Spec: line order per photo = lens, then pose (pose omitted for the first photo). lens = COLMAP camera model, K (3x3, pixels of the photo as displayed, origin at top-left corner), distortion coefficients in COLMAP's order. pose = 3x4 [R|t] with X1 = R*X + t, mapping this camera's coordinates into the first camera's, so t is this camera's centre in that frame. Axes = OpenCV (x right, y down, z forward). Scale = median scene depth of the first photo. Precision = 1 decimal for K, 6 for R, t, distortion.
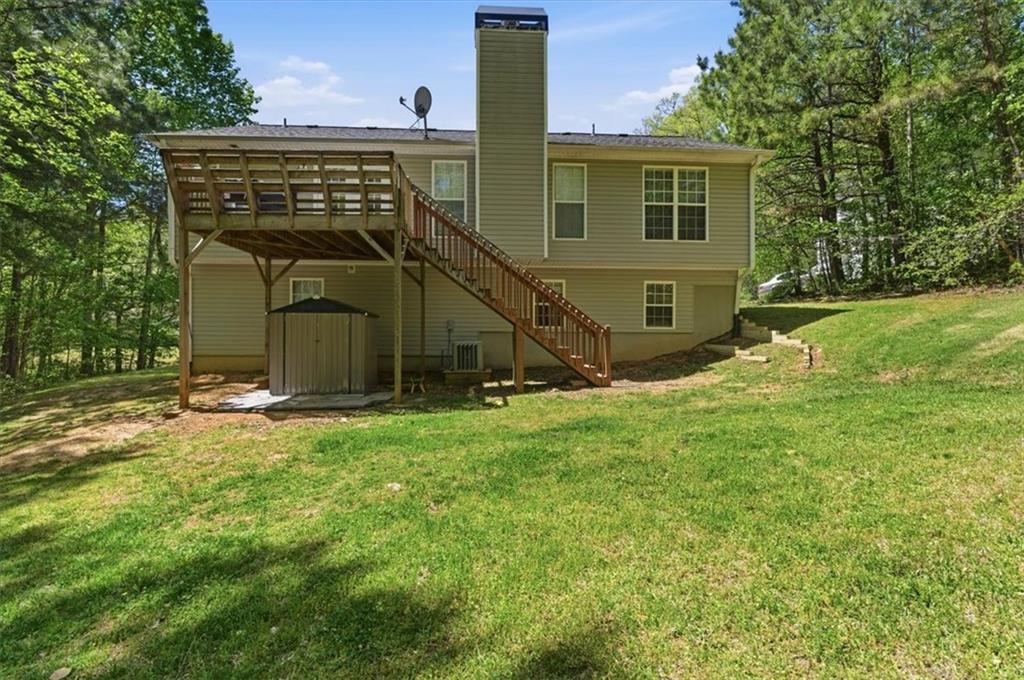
lens RADIAL K [[454.1, 0, 514.2], [0, 454.1, 337.7], [0, 0, 1]] dist [-0.002059, 0.000190]
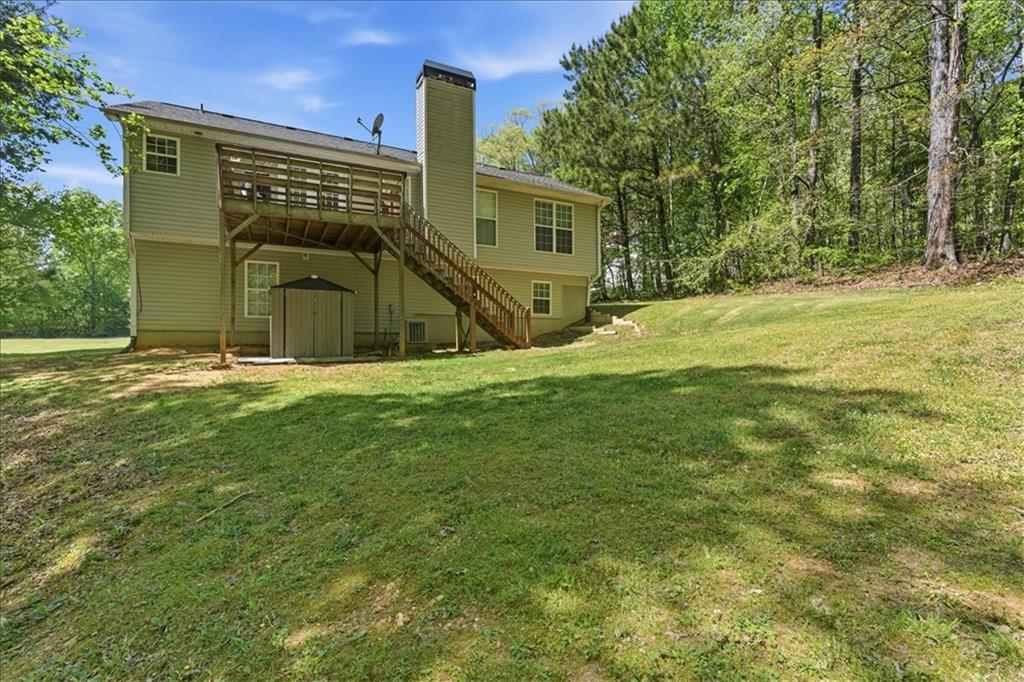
lens RADIAL K [[454.1, 0, 506.9], [0, 454.1, 346.4], [0, 0, 1]] dist [-0.002059, 0.000190]
pose [[0.918080, -0.006338, 0.396344, -0.356043], [0.006247, 0.999979, 0.001518, 0.078738], [-0.396345, 0.001082, 0.918101, -0.256430]]
